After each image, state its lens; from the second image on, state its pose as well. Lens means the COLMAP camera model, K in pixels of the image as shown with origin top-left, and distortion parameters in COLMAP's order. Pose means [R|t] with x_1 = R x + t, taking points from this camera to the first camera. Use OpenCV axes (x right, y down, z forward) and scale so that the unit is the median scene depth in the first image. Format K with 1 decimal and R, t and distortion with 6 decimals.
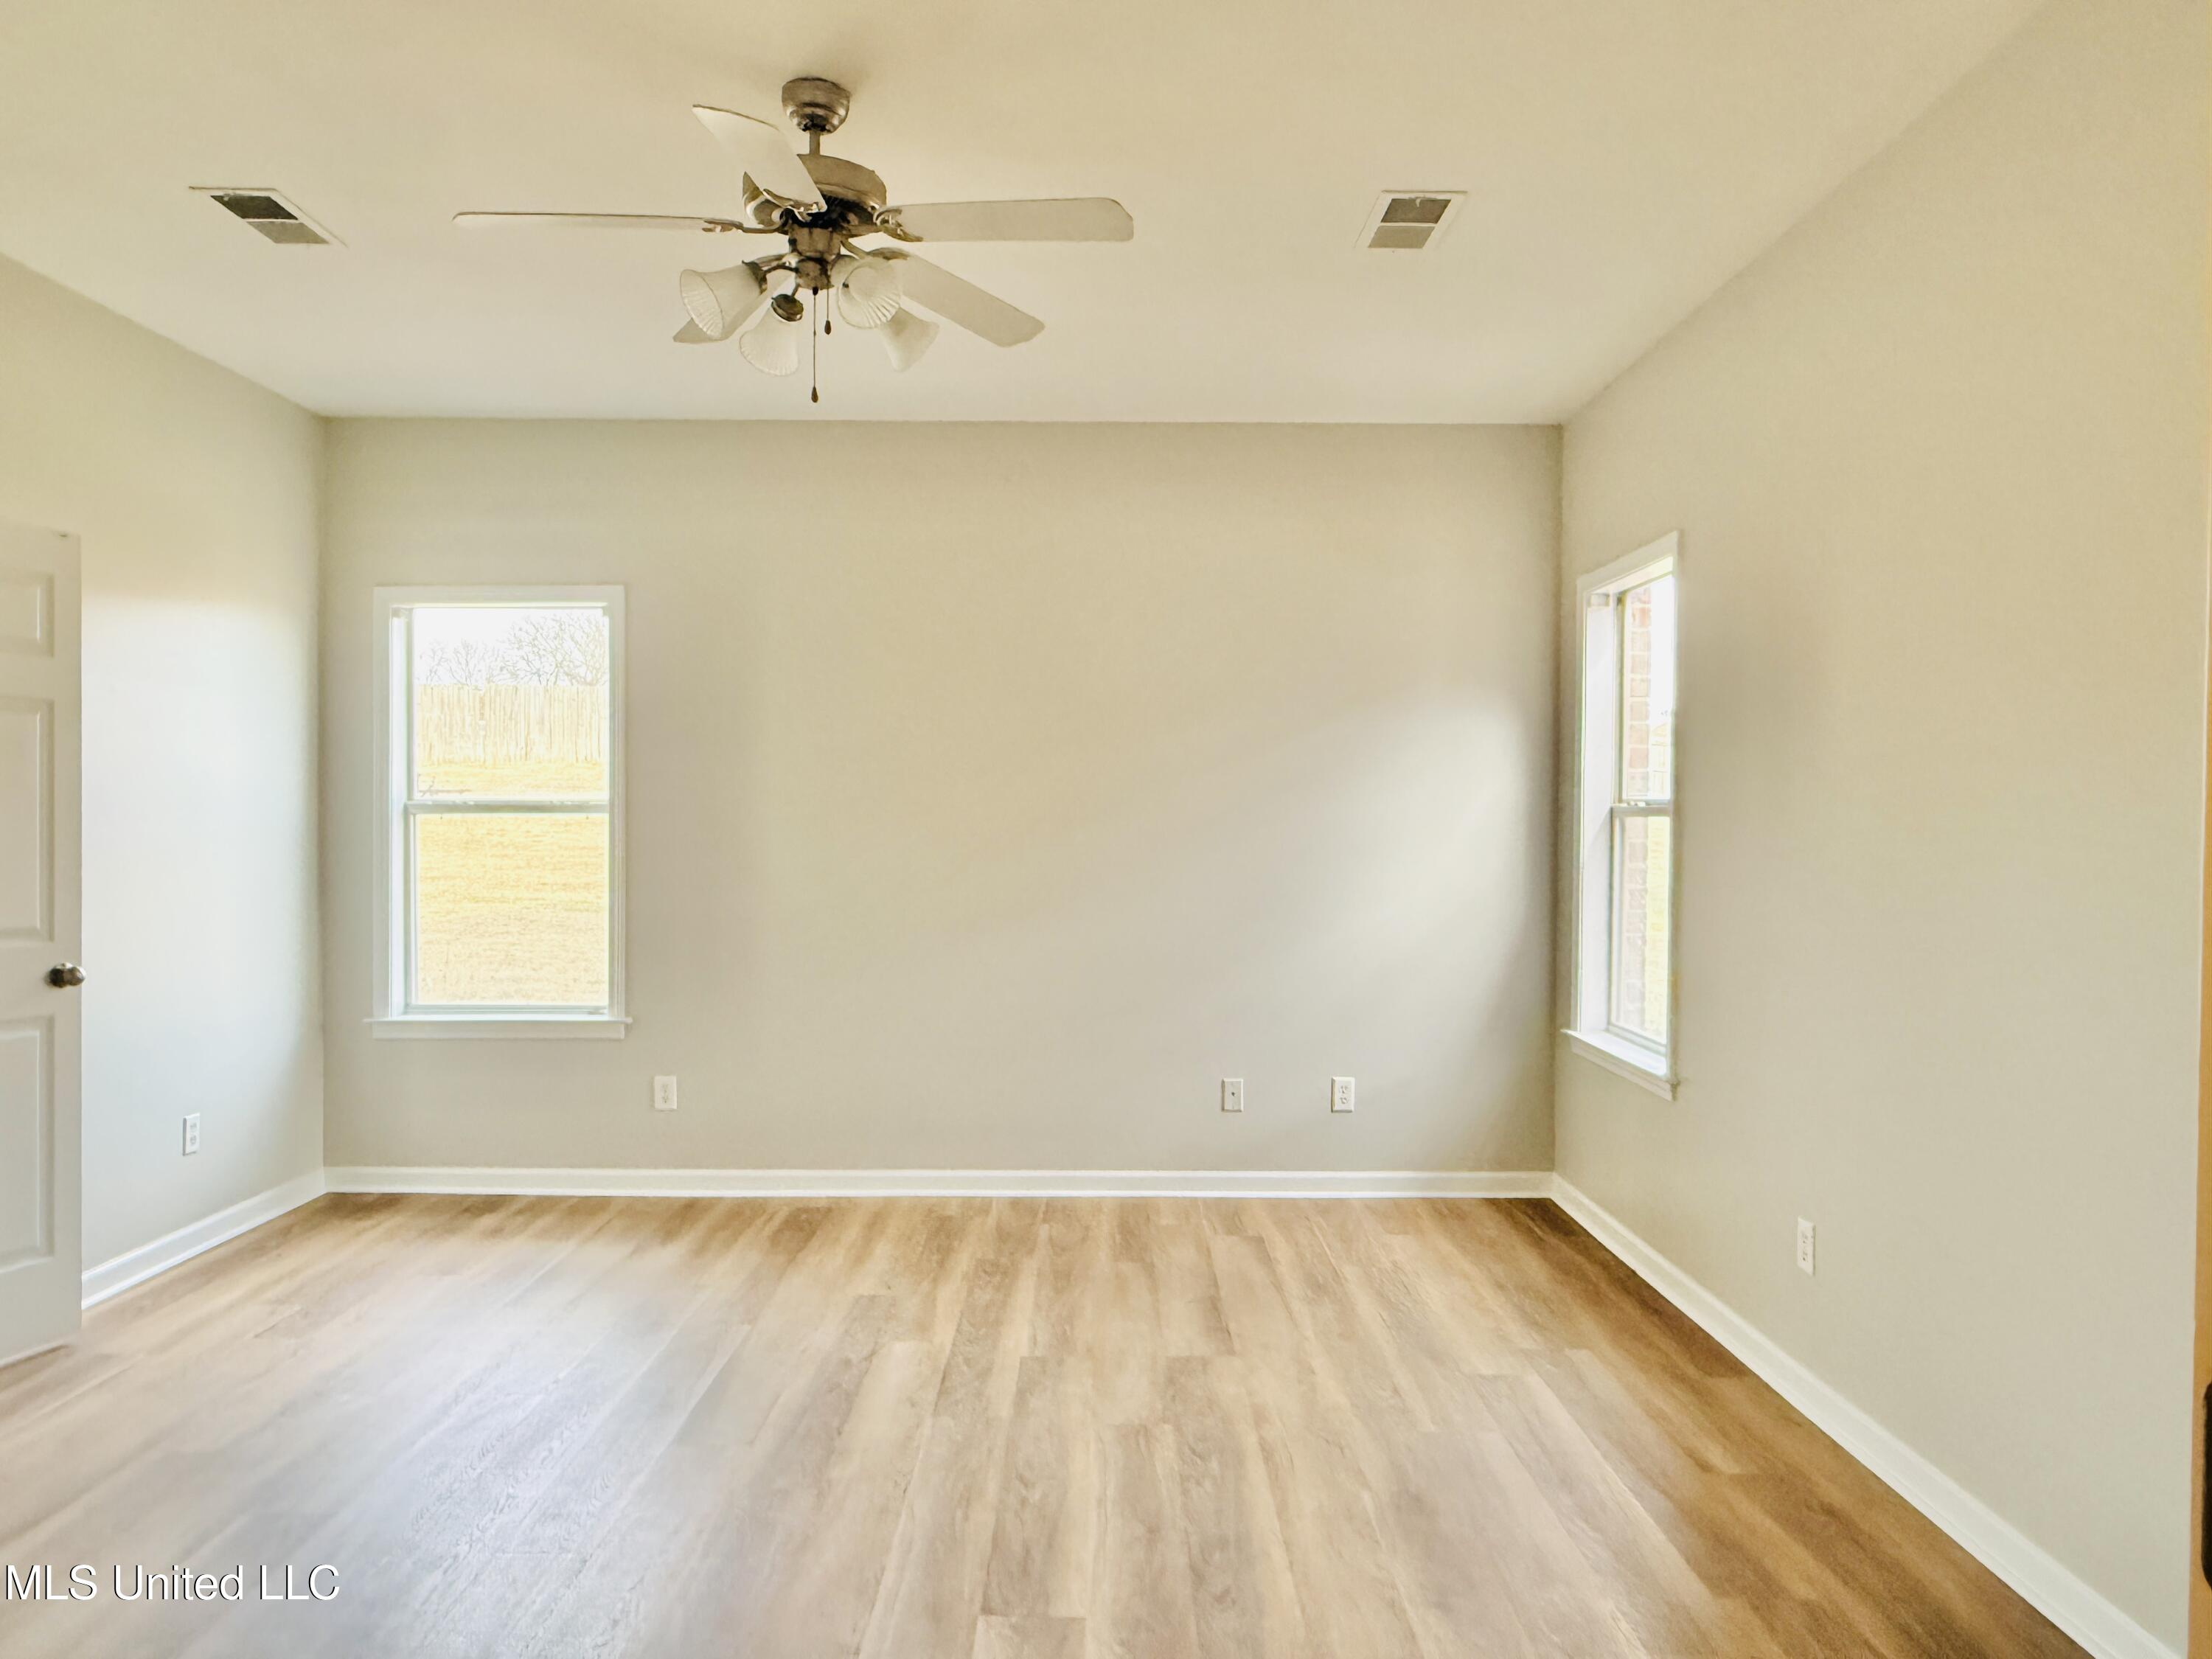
lens RADIAL K [[1521.9, 0, 1110.6], [0, 1521.9, 829.6], [0, 0, 1]] dist [0.007083, 0.007015]
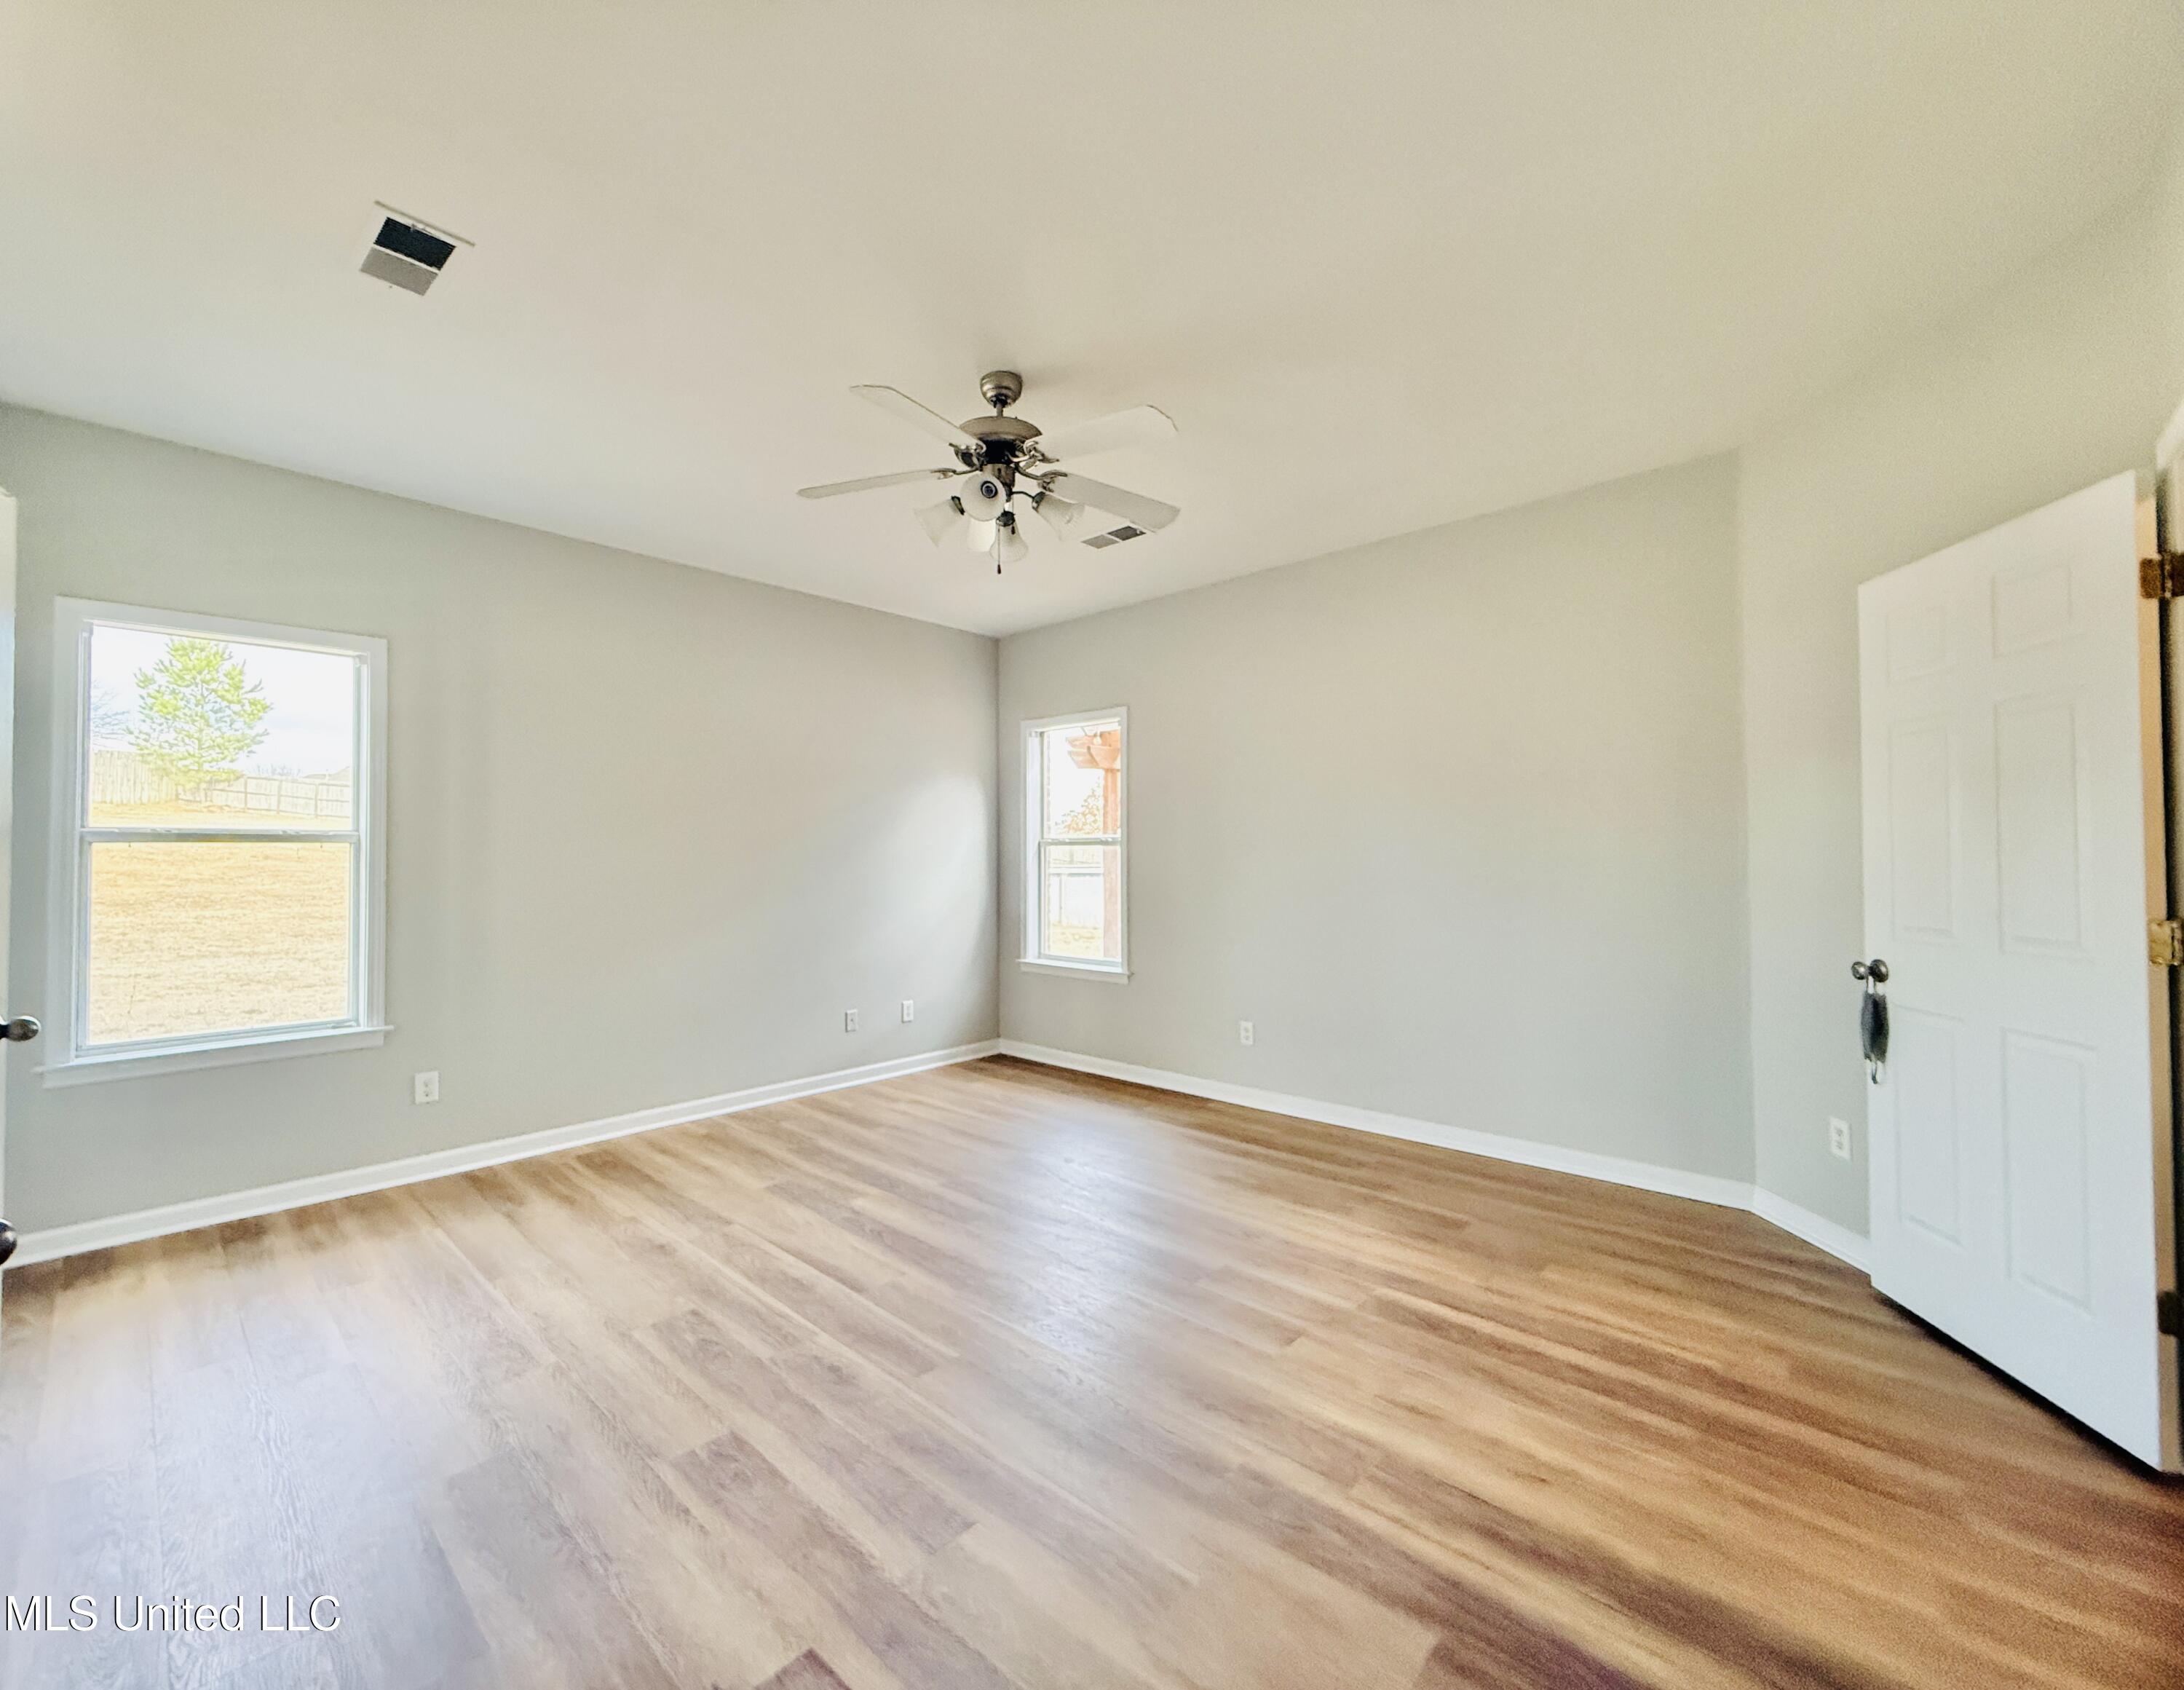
lens RADIAL K [[904.5, 0, 1087.1], [0, 904.5, 842.4], [0, 0, 1]] dist [0.002758, 0.000223]
pose [[0.678942, 0.004626, 0.734177, -0.480327], [0.012911, 0.999750, -0.018238, 0.008110], [-0.734078, 0.021861, 0.678713, 0.181223]]
